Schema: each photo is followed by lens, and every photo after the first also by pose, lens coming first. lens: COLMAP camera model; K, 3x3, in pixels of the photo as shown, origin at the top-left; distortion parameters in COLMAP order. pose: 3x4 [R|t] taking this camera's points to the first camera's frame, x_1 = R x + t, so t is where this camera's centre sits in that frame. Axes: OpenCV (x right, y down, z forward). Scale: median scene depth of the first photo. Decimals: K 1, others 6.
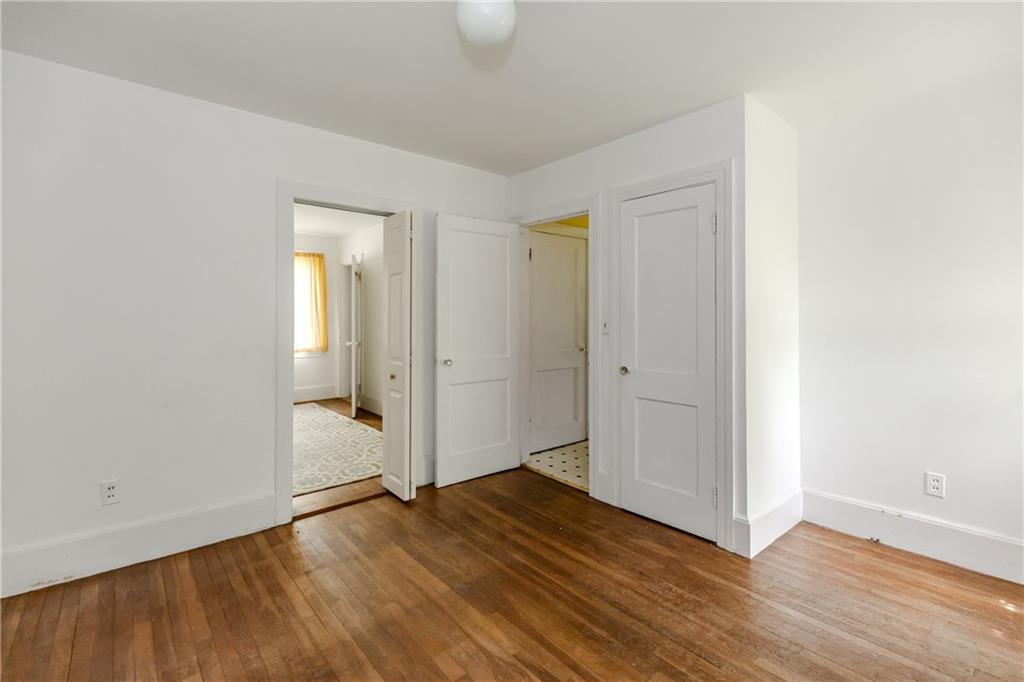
lens RADIAL K [[467.1, 0, 514.1], [0, 467.1, 320.8], [0, 0, 1]] dist [0.009924, -0.000676]
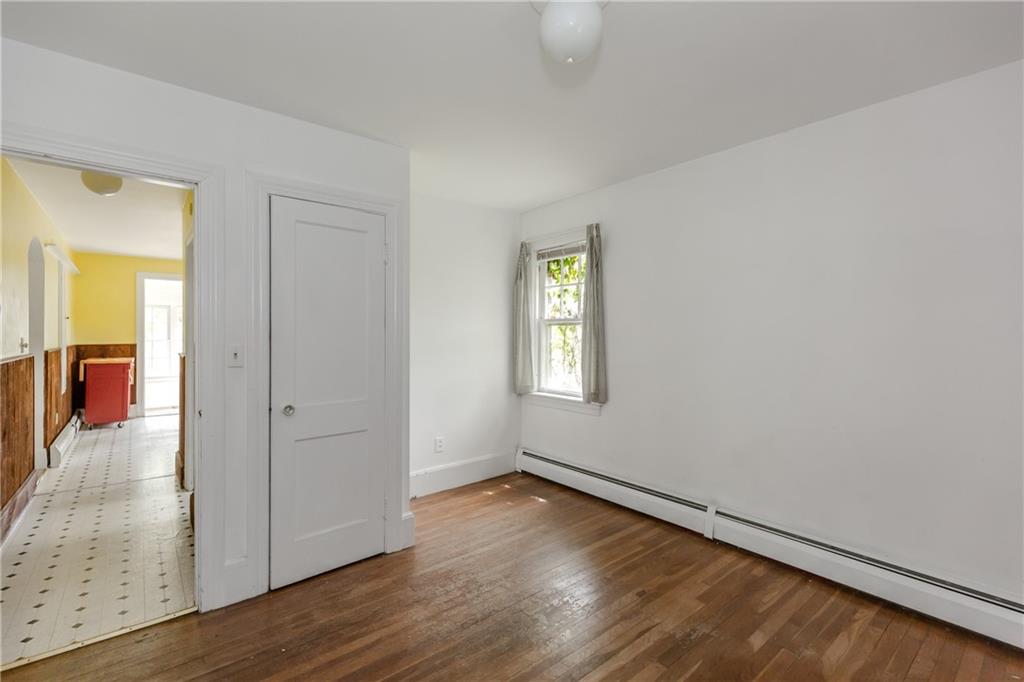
lens RADIAL K [[457.8, 0, 515.6], [0, 457.8, 337.5], [0, 0, 1]] dist [0.008545, 0.000000]
pose [[0.008987, -0.006887, 0.999936, -0.661250], [0.008729, 0.999939, 0.006808, -0.023705], [-0.999922, 0.008667, 0.009047, 0.742045]]
